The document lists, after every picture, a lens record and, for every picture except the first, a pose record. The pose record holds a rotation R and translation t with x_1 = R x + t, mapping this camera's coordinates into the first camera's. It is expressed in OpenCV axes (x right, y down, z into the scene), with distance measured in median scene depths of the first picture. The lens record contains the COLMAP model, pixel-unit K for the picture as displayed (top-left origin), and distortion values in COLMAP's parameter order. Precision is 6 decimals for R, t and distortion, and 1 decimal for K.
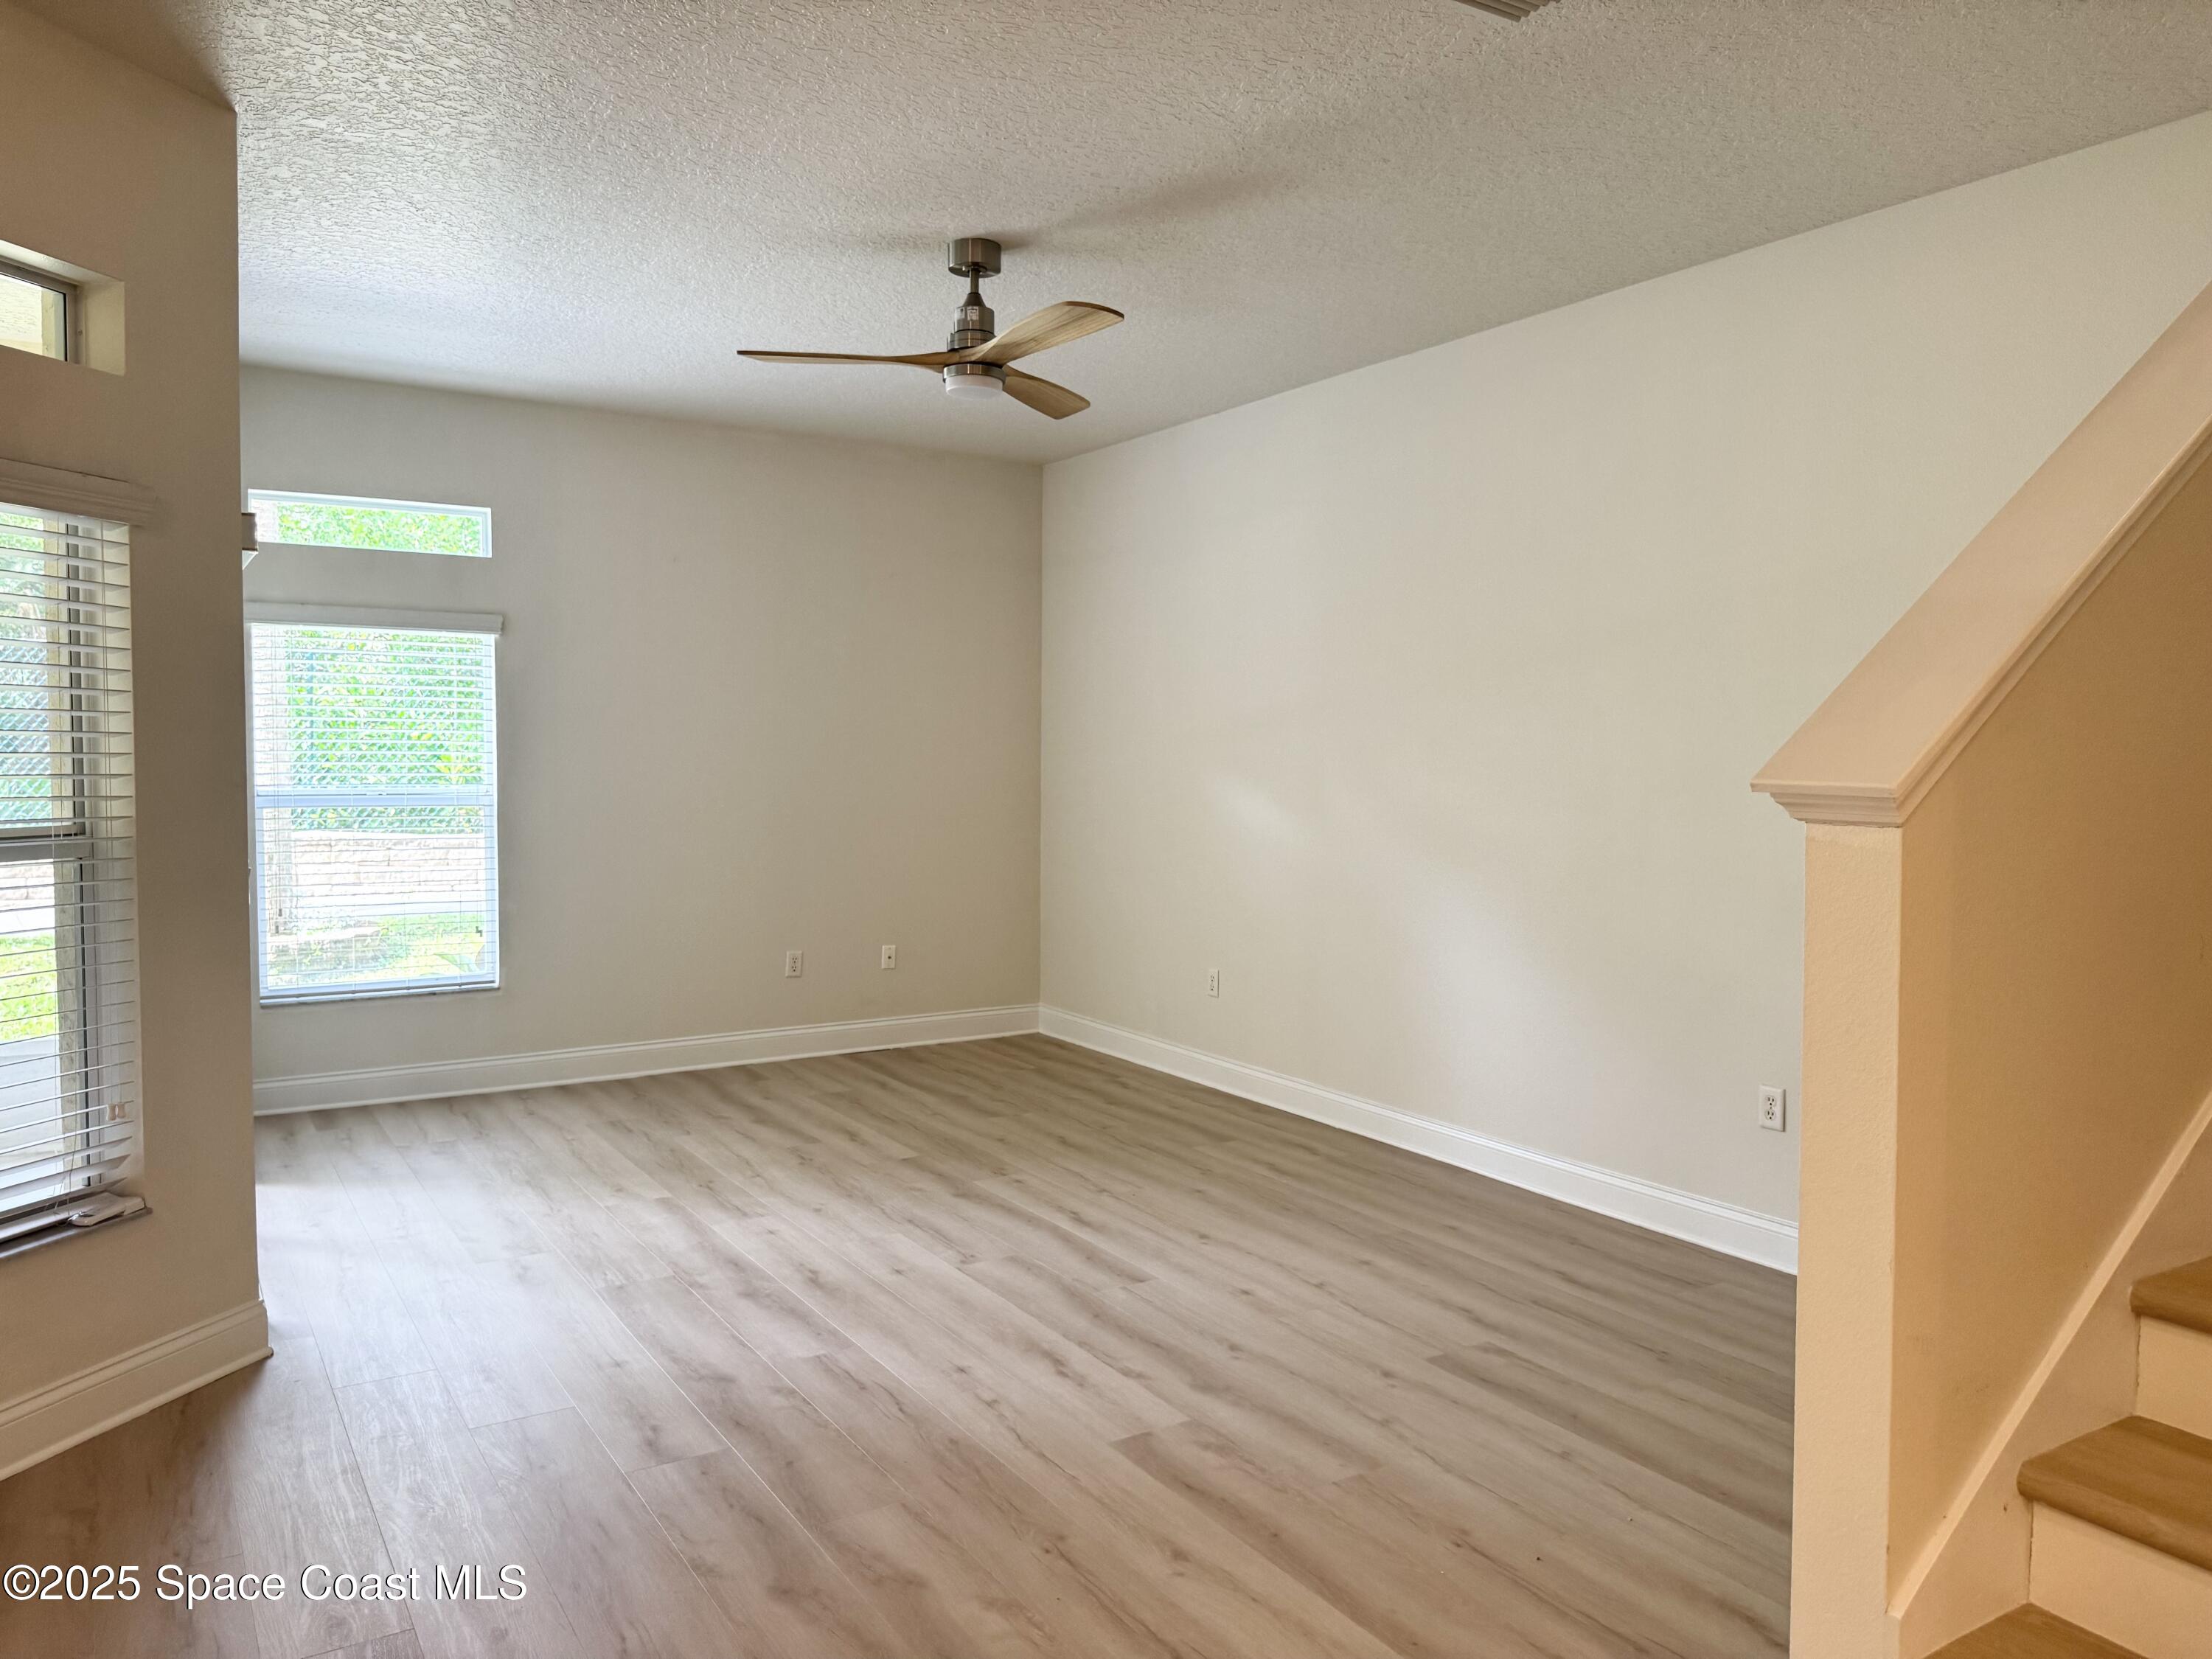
lens RADIAL K [[1587.5, 0, 1096.5], [0, 1587.5, 830.3], [0, 0, 1]] dist [0.048984, -0.002944]
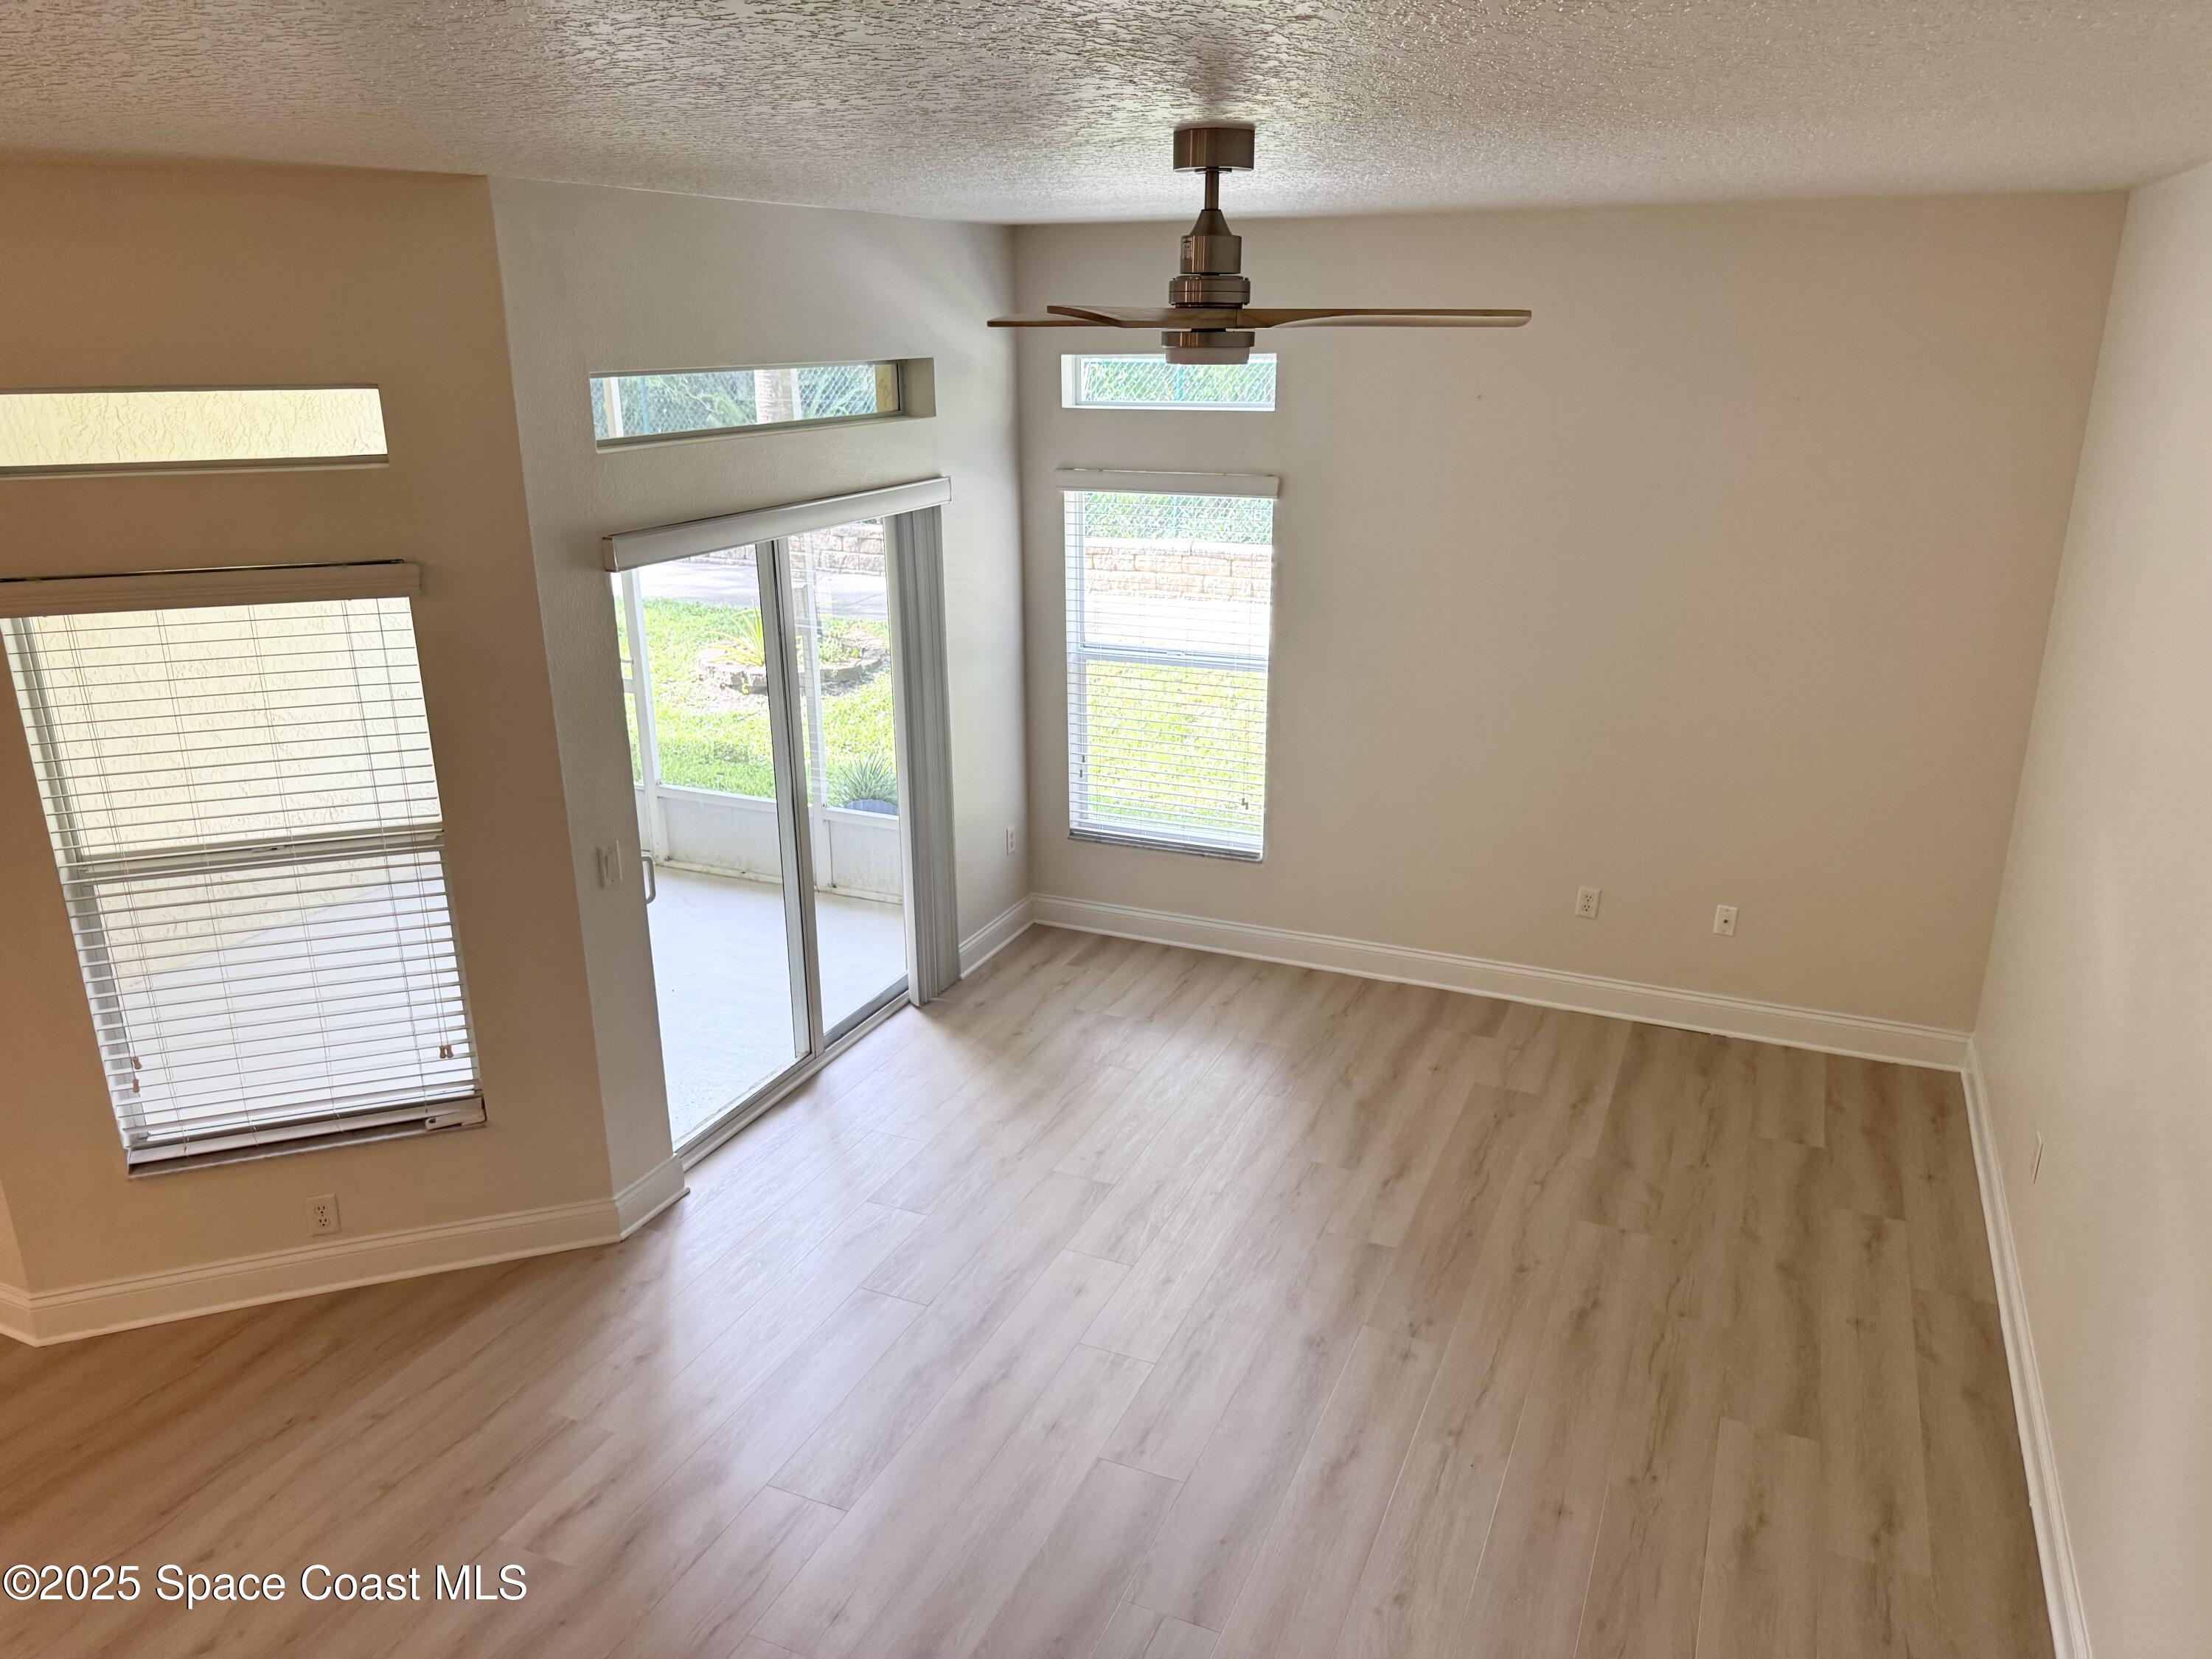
lens RADIAL K [[1518.6, 0, 1097.9], [0, 1518.6, 872.3], [0, 0, 1]] dist [-0.004769, -0.002186]
pose [[0.568333, 0.274608, -0.775621, 0.447668], [-0.037324, 0.950296, 0.309102, -0.272100], [0.821951, -0.146724, 0.550335, 0.598462]]
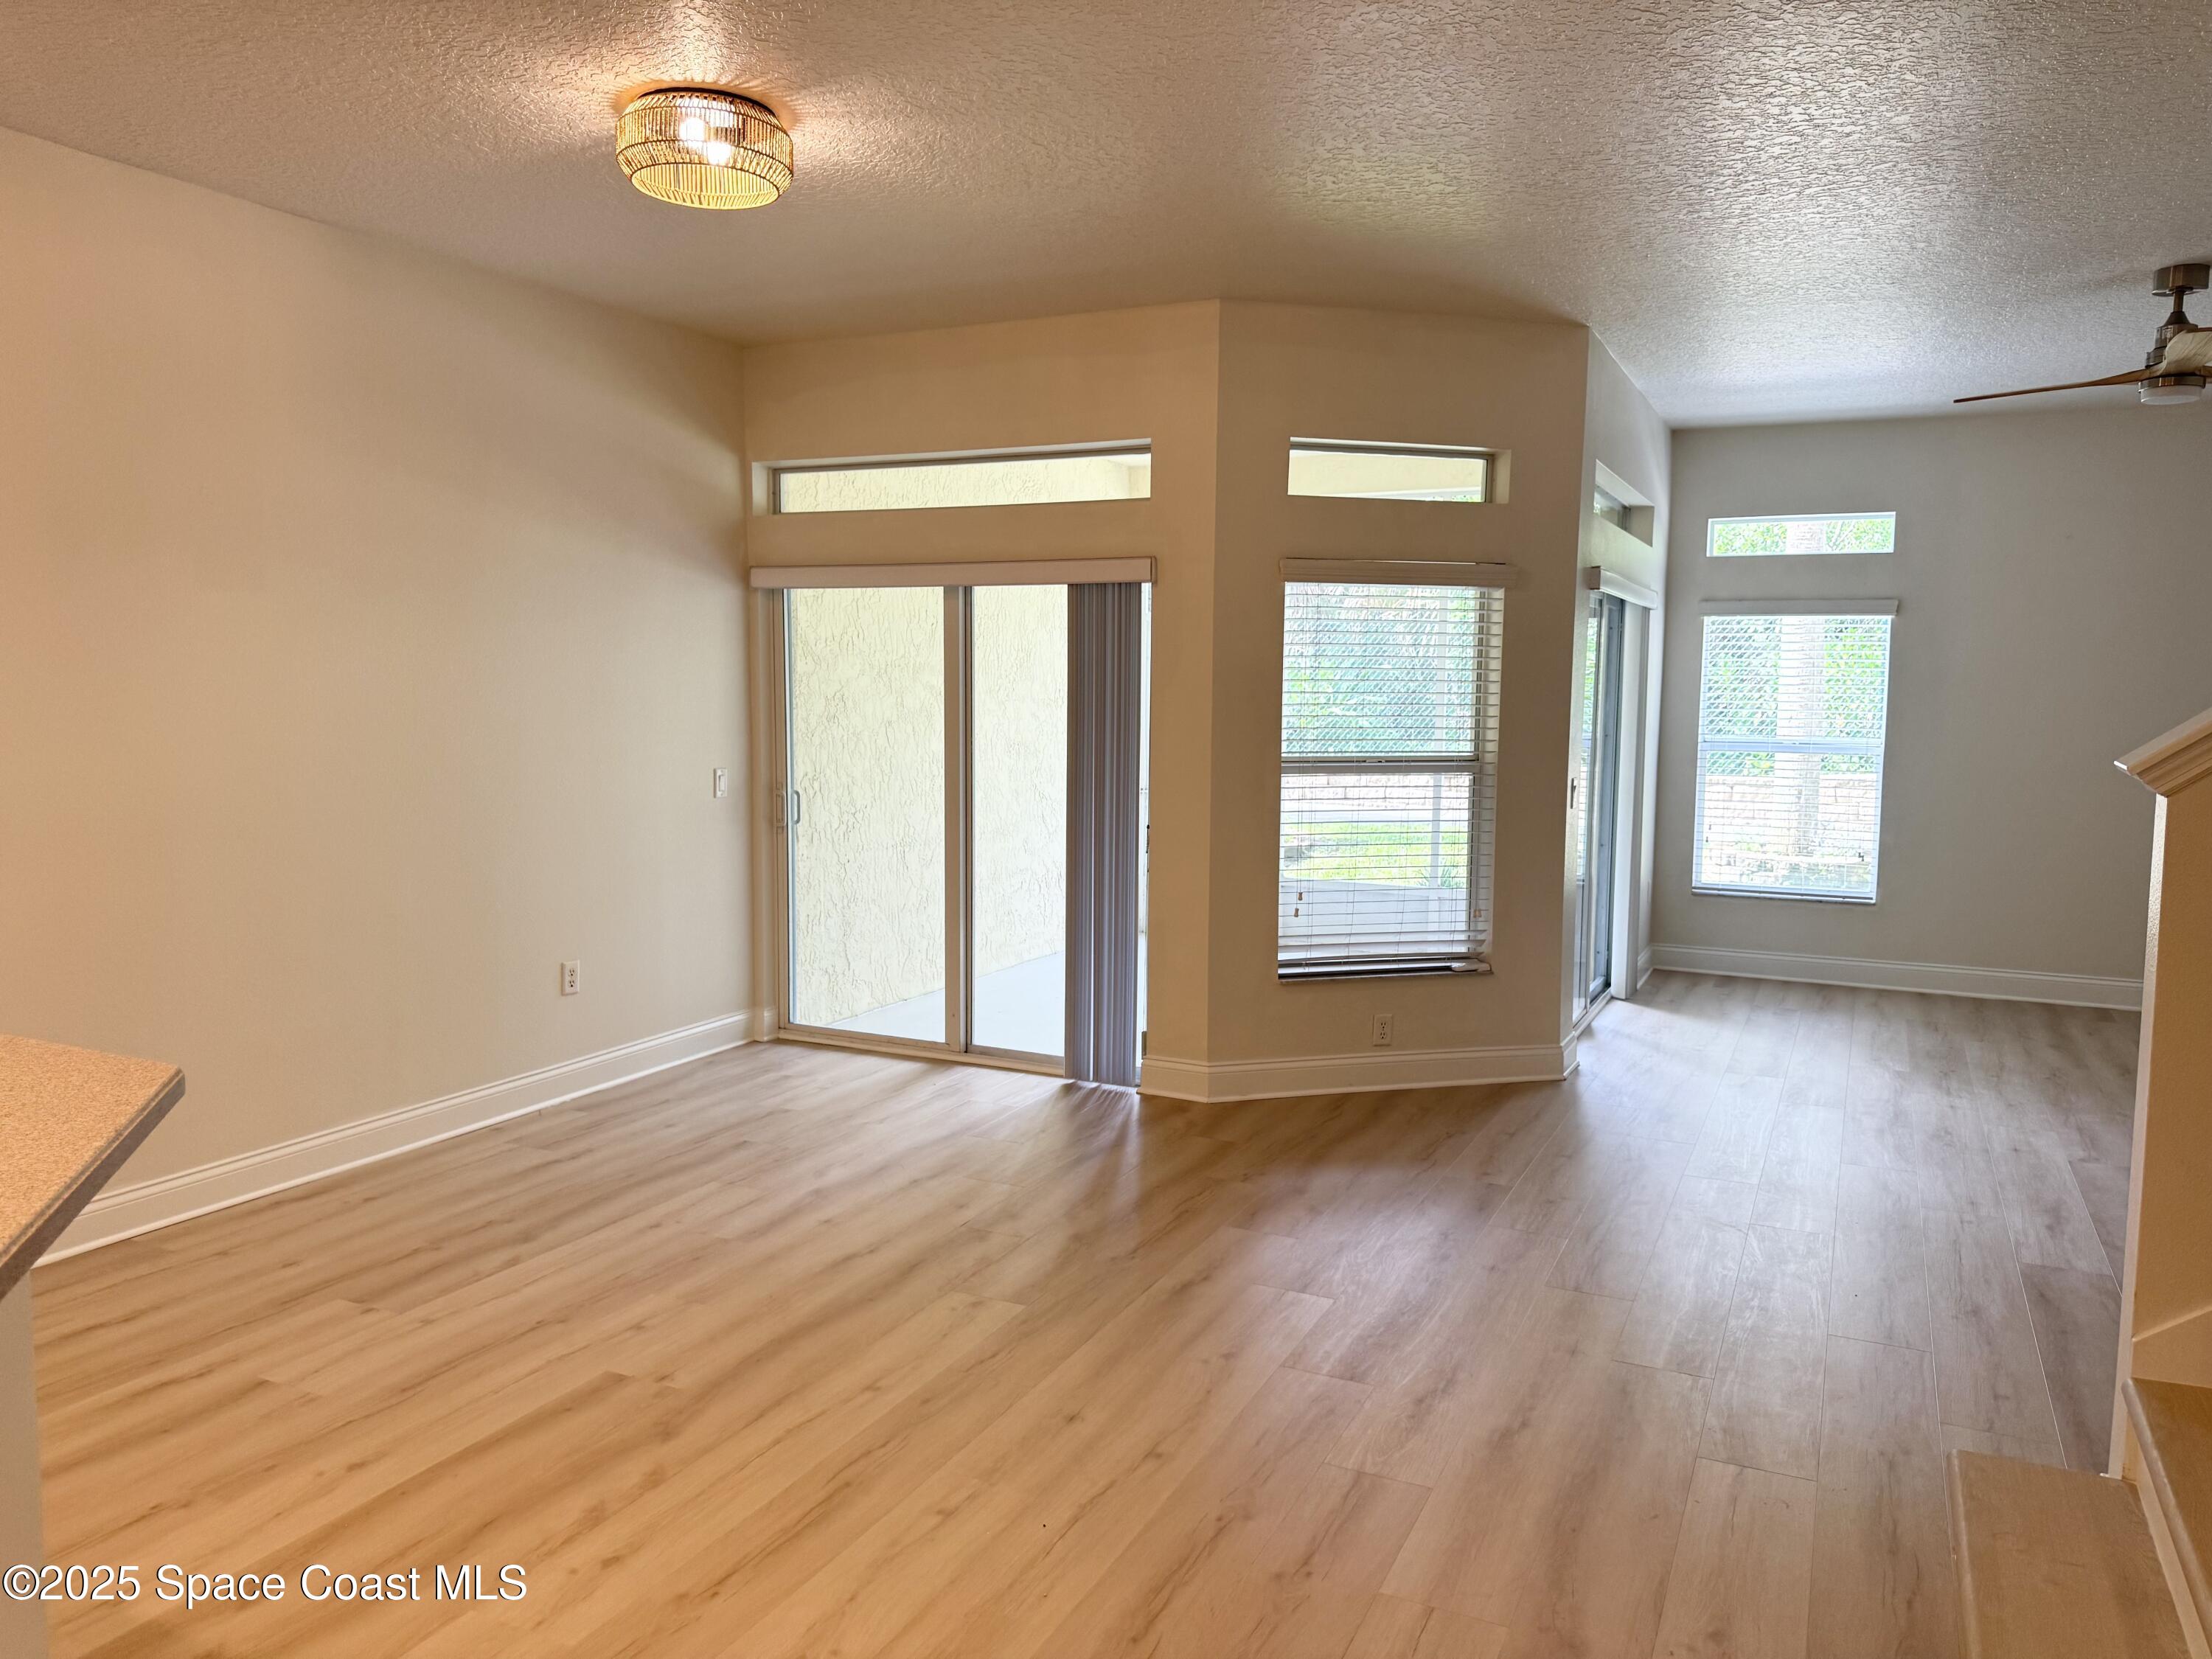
lens RADIAL K [[1587.5, 0, 1096.5], [0, 1587.5, 830.3], [0, 0, 1]] dist [0.048984, -0.002944]
pose [[0.533216, 0.078656, -0.842314, 0.511333], [-0.050108, 0.996857, 0.061367, -0.006118], [0.844494, 0.009484, 0.535482, -0.246440]]
